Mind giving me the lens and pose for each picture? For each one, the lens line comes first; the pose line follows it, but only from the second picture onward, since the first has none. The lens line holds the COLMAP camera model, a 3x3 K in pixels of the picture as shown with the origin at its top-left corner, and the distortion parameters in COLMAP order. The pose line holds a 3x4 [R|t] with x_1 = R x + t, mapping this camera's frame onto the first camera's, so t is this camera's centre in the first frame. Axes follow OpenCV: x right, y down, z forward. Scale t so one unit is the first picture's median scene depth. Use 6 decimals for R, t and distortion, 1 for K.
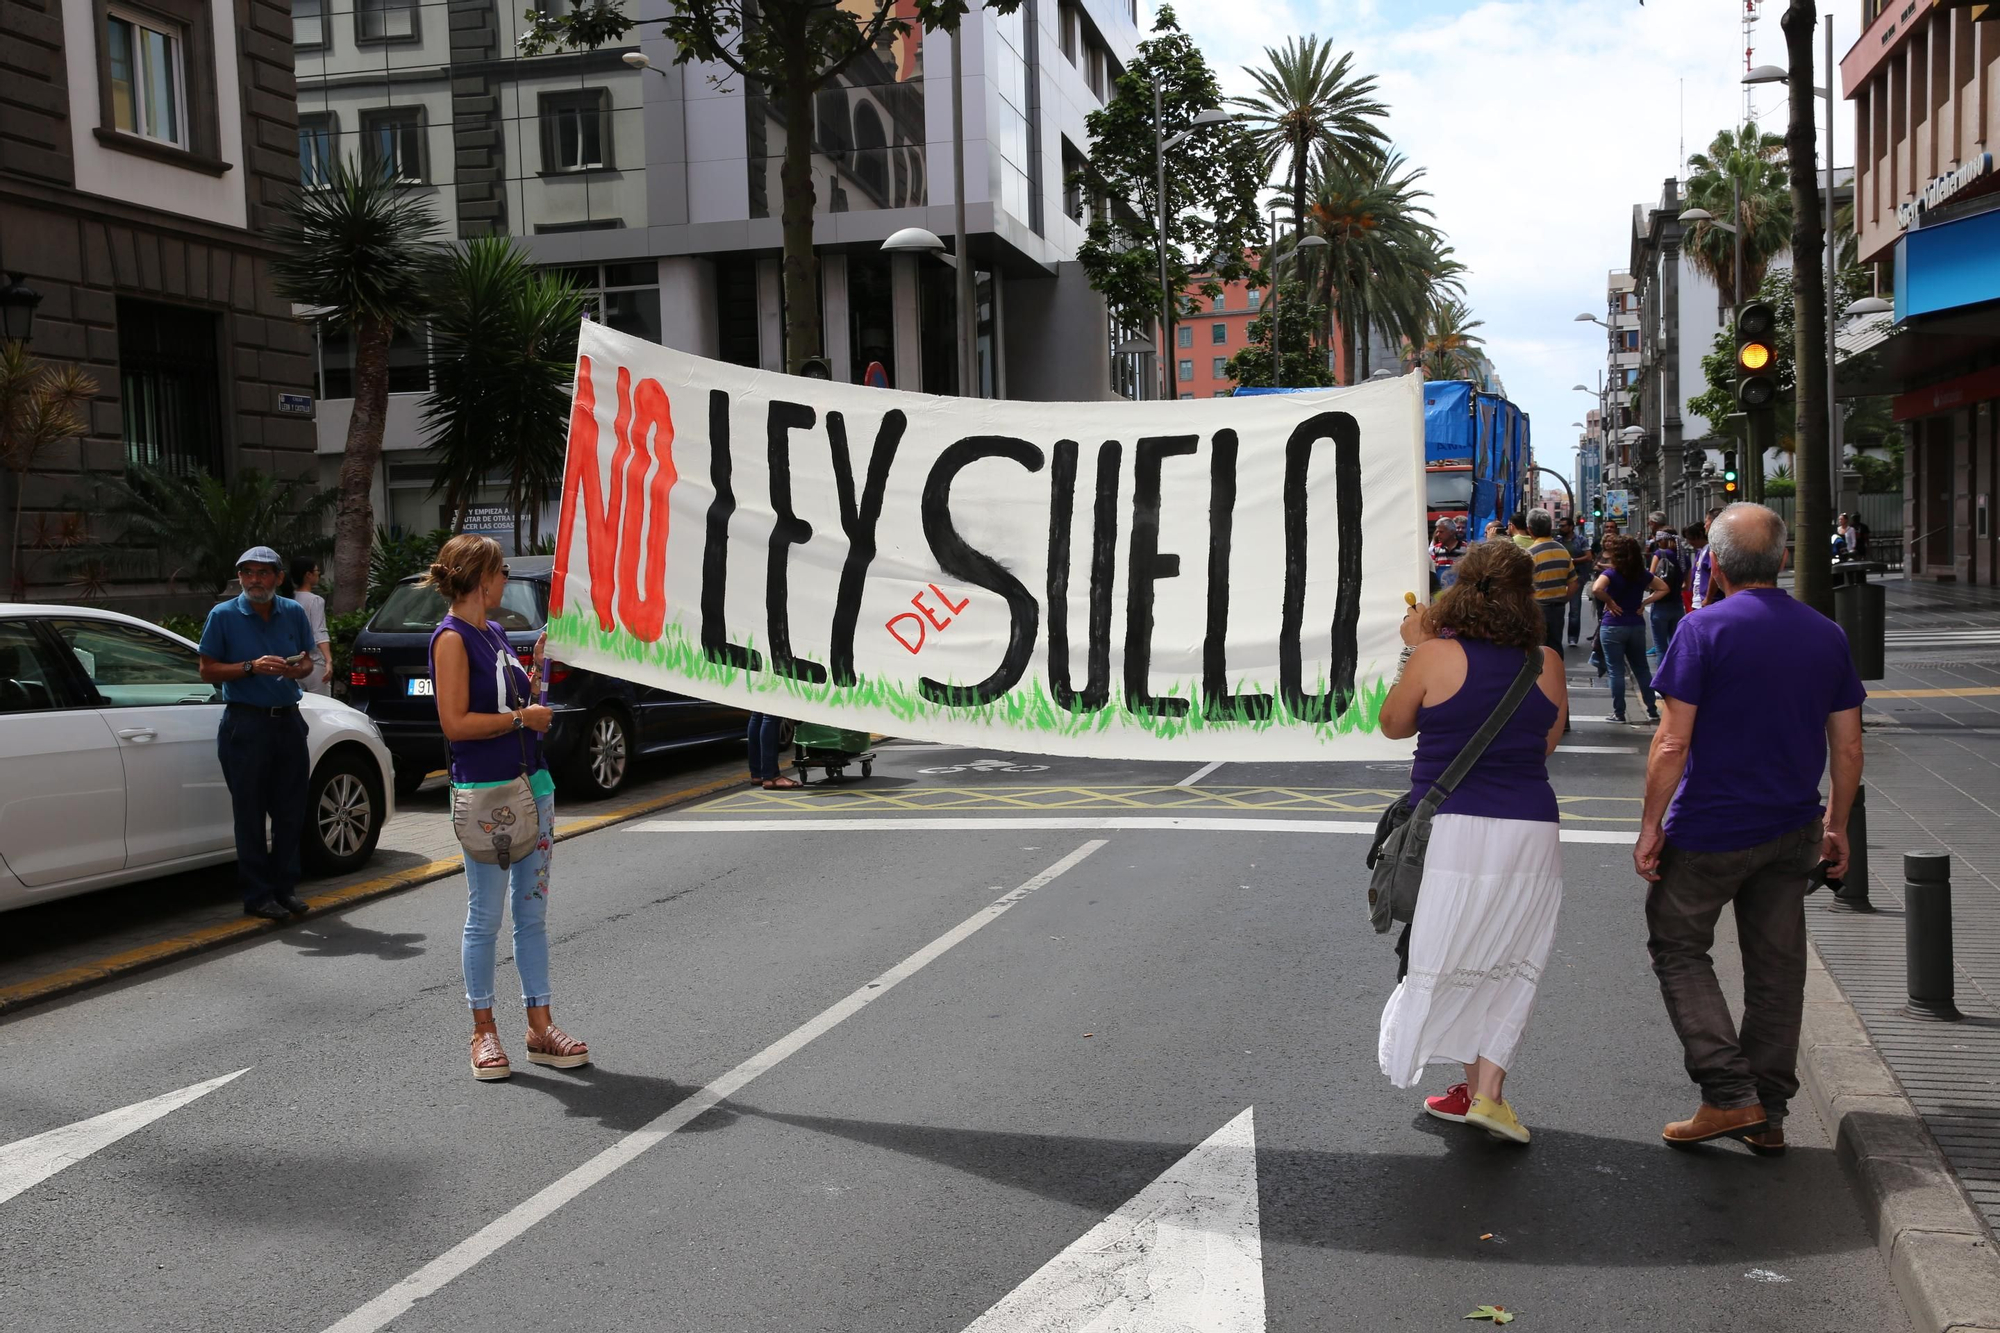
lens RADIAL K [[1974.7, 0, 1000.6], [0, 1974.7, 670.6], [0, 0, 1]] dist [0.024297, 0.000000]
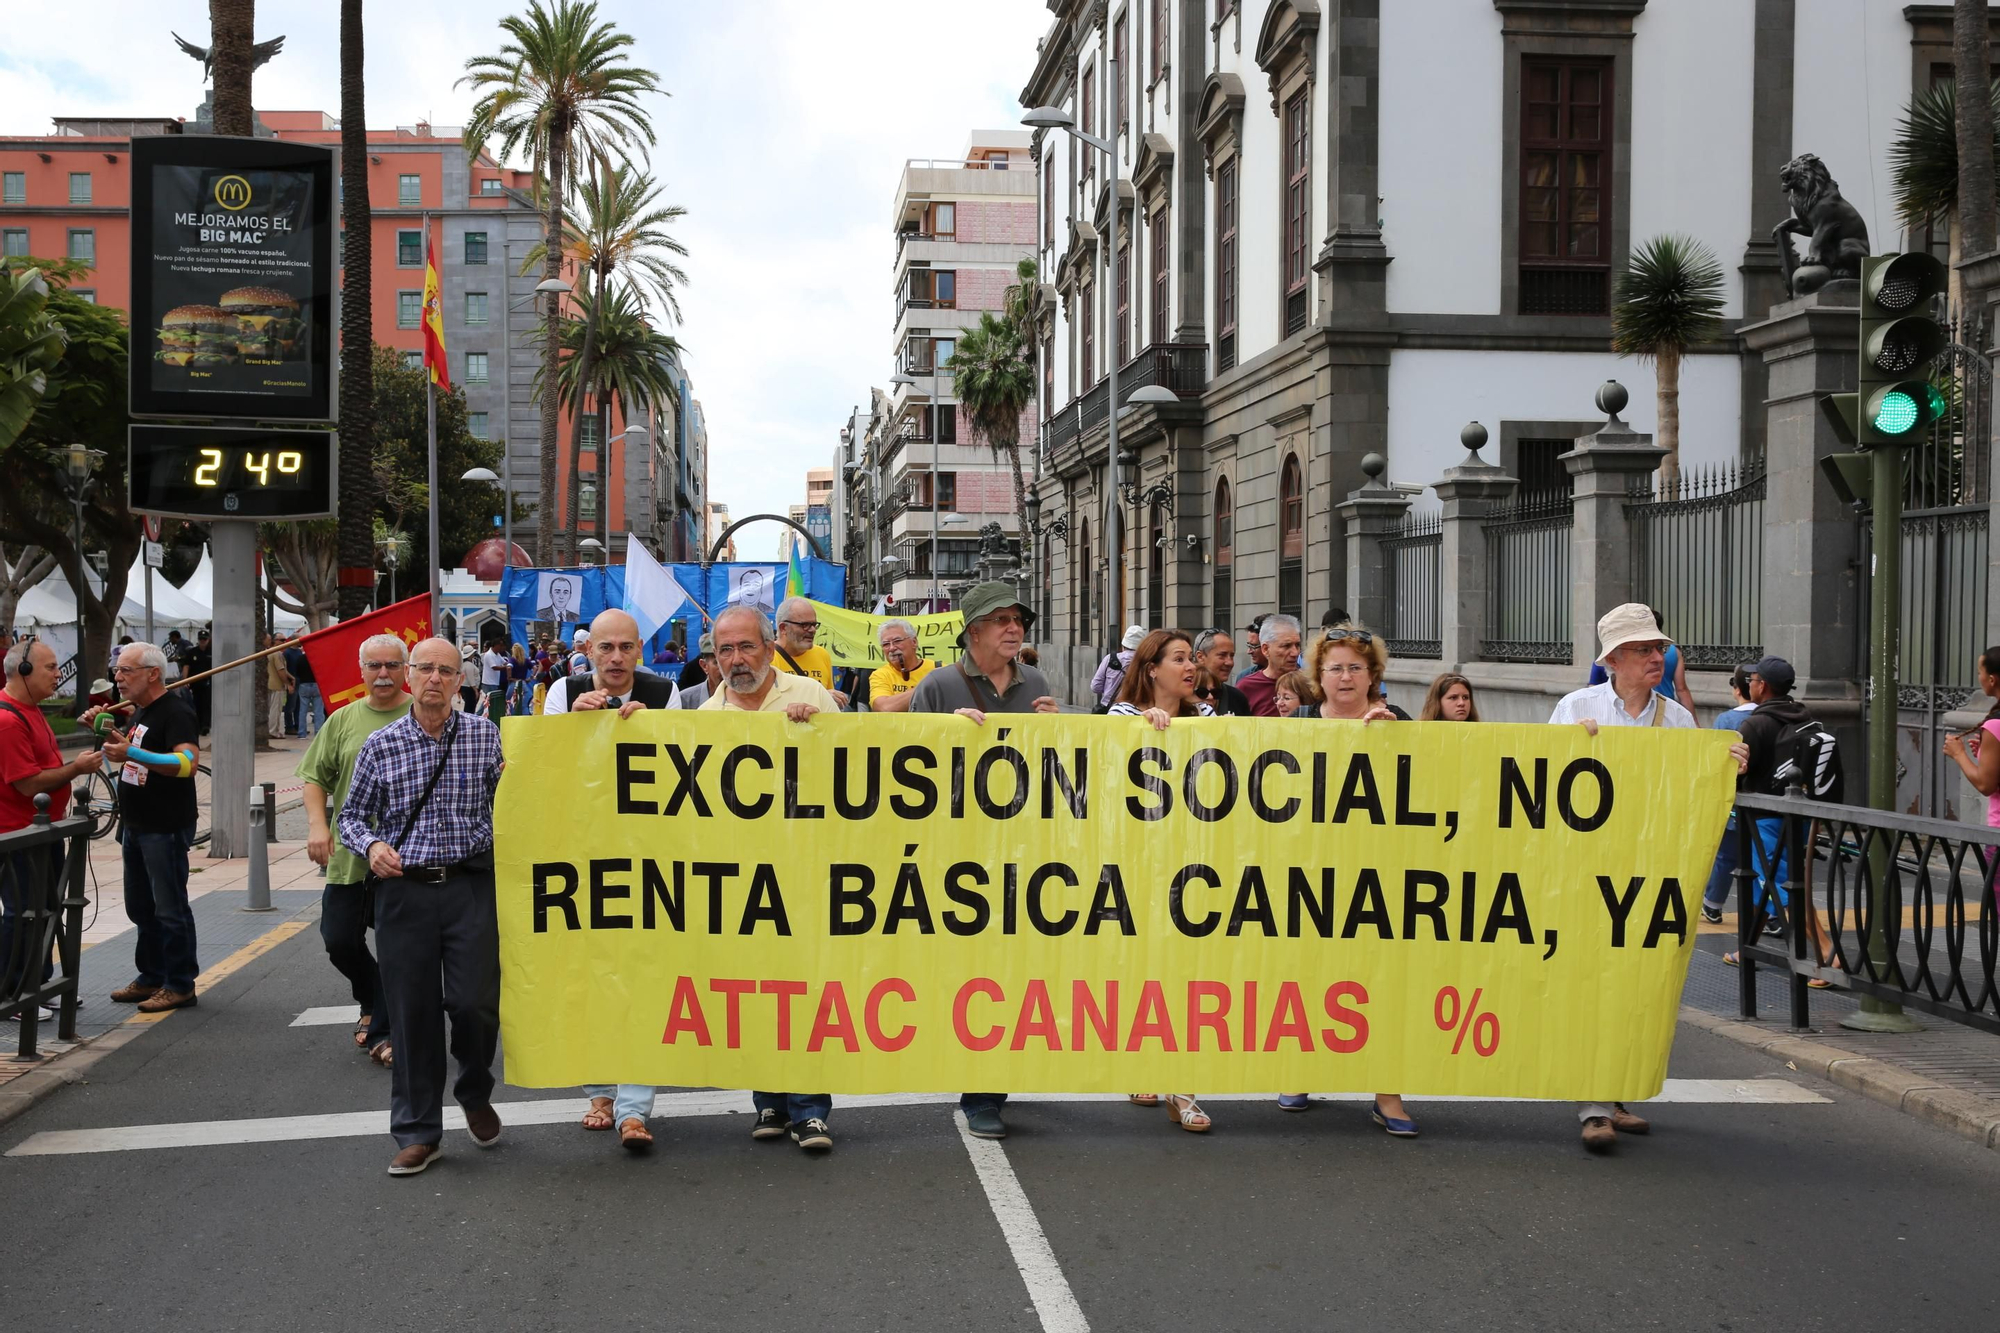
lens RADIAL K [[2182.2, 0, 998.0], [0, 2182.2, 669.9], [0, 0, 1]] dist [0.016104, 0.000000]
pose [[0.922899, 0.025030, 0.384228, 0.119550], [-0.003401, 0.998376, -0.056869, -0.032002], [-0.385027, 0.051177, 0.921485, 0.515158]]
